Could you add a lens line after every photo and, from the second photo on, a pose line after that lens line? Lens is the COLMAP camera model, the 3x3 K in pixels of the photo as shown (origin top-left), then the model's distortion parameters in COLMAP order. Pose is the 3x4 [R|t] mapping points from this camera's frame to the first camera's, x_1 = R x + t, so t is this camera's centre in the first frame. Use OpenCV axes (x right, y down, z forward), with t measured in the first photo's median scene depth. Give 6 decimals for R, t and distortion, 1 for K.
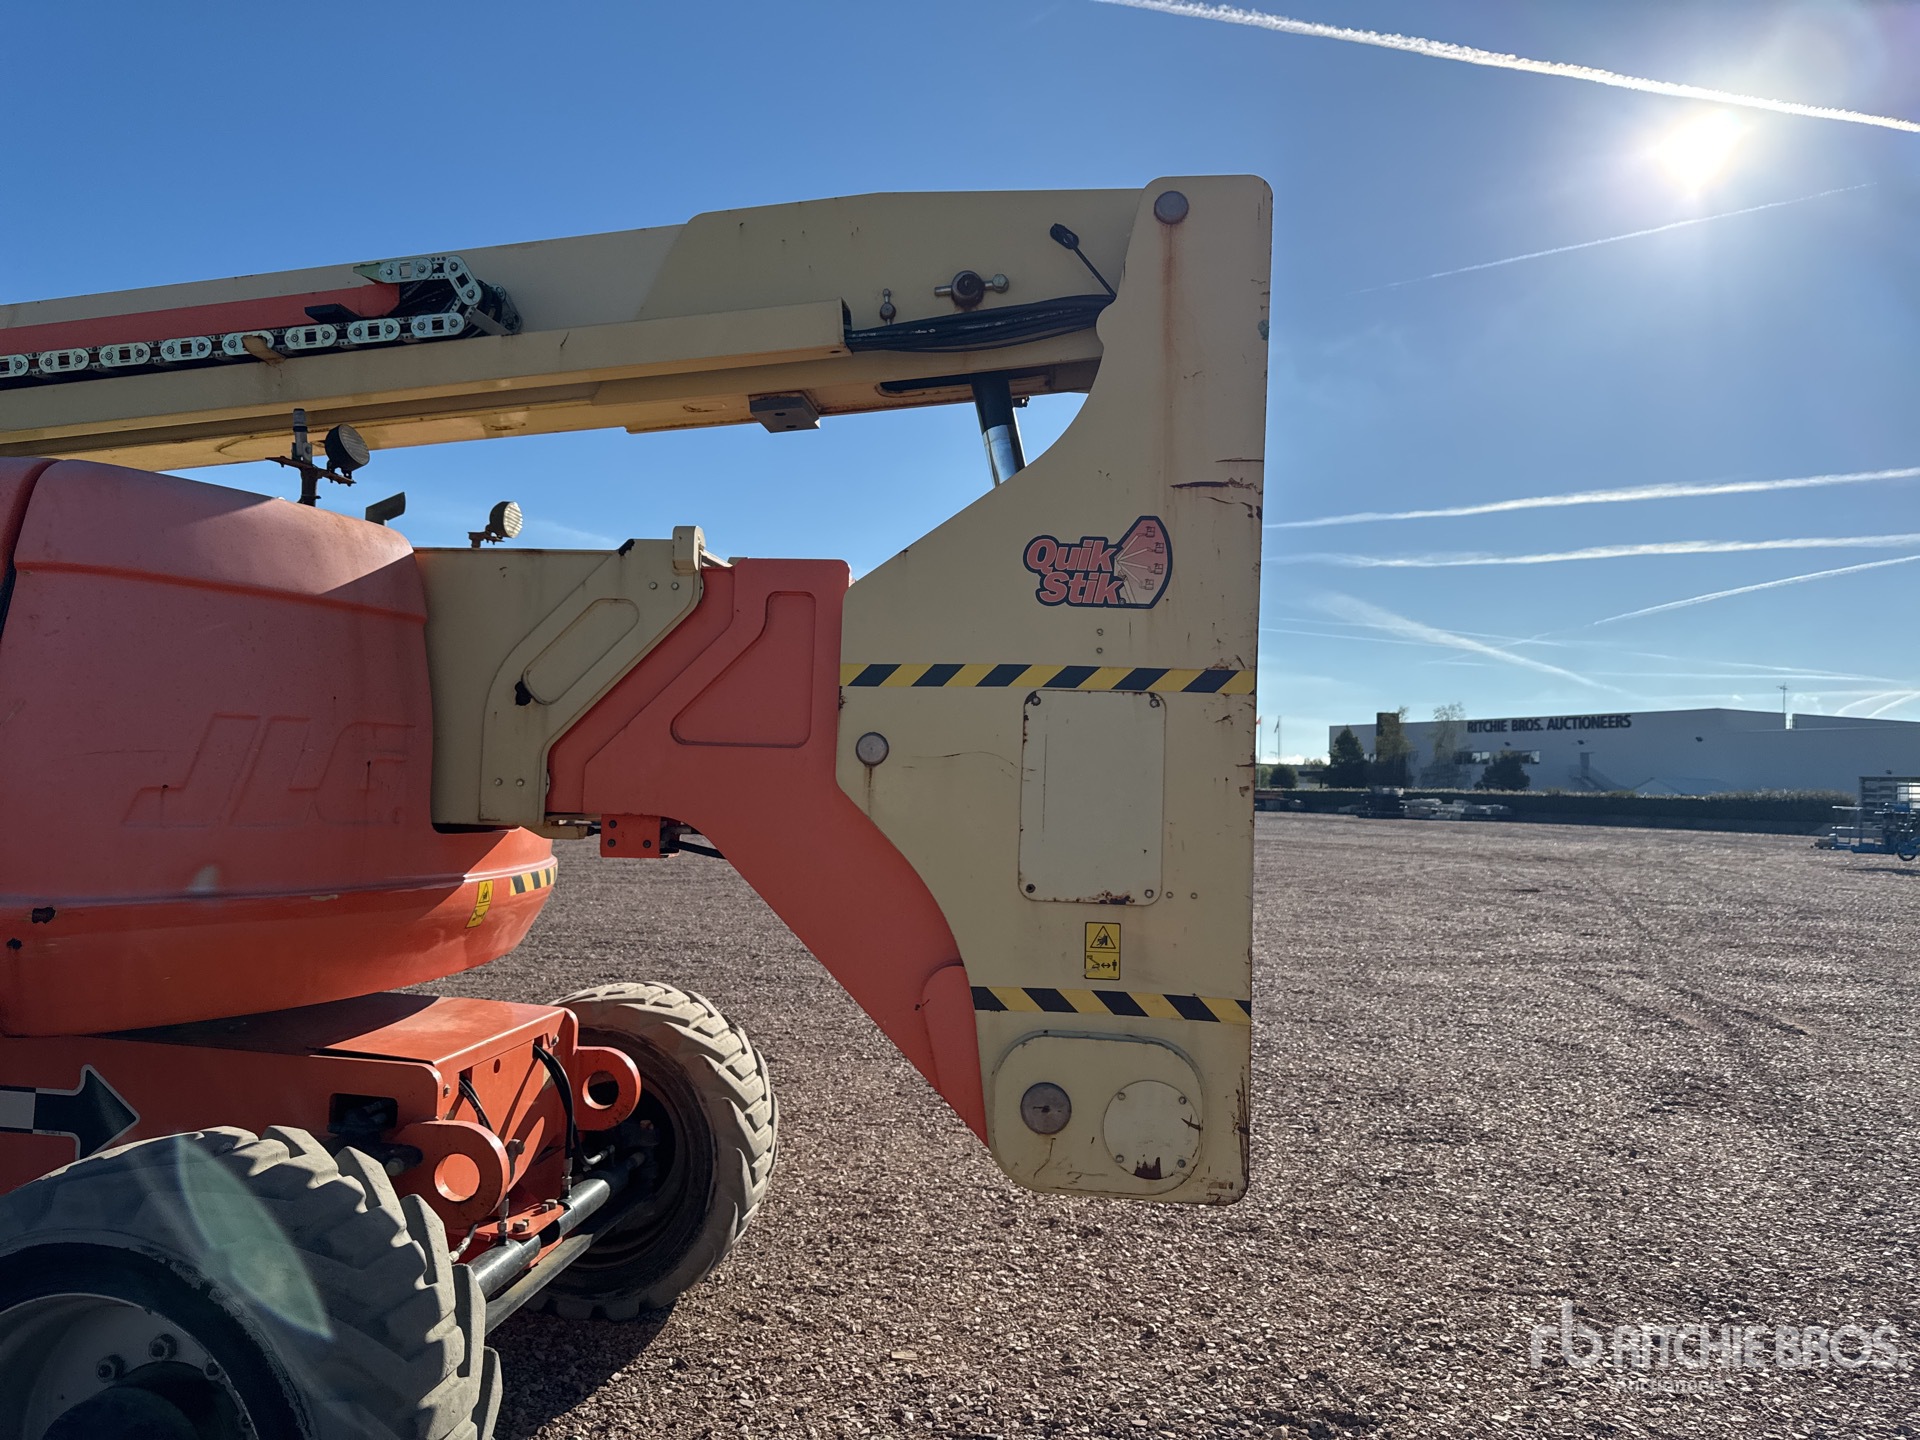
lens RADIAL K [[1337.9, 0, 942.1], [0, 1337.9, 712.0], [0, 0, 1]] dist [0.131028, -0.212842]
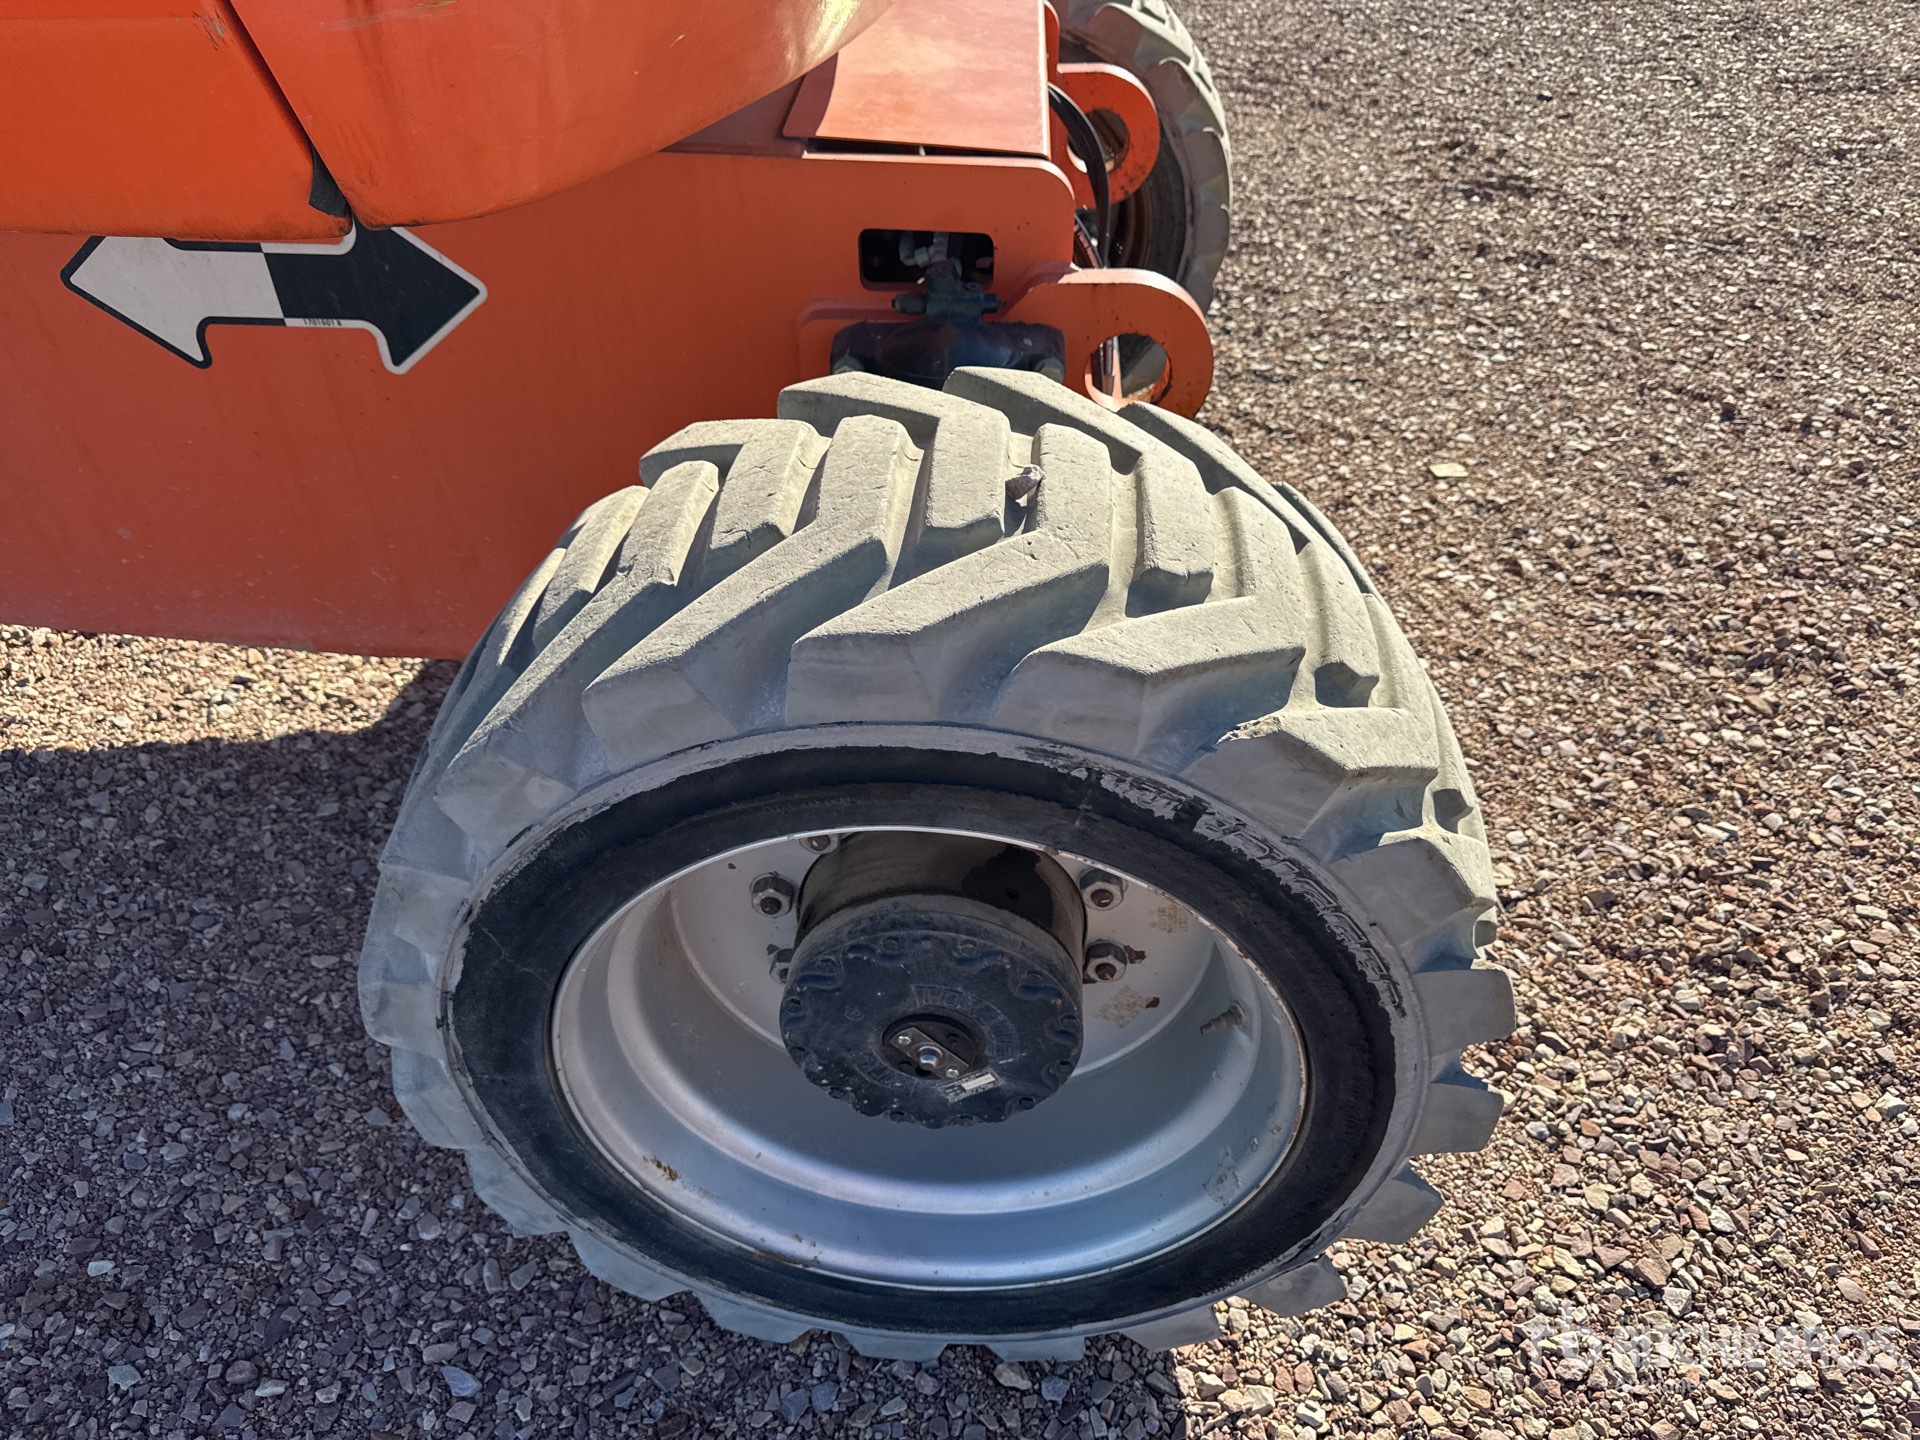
lens RADIAL K [[1397.9, 0, 935.6], [0, 1397.9, 703.4], [0, 0, 1]] dist [-0.001793, -0.004608]
pose [[0.997170, -0.067873, 0.032336, -0.405297], [0.028260, 0.736940, 0.675367, 0.043636], [-0.069669, -0.672542, 0.736772, 0.426841]]
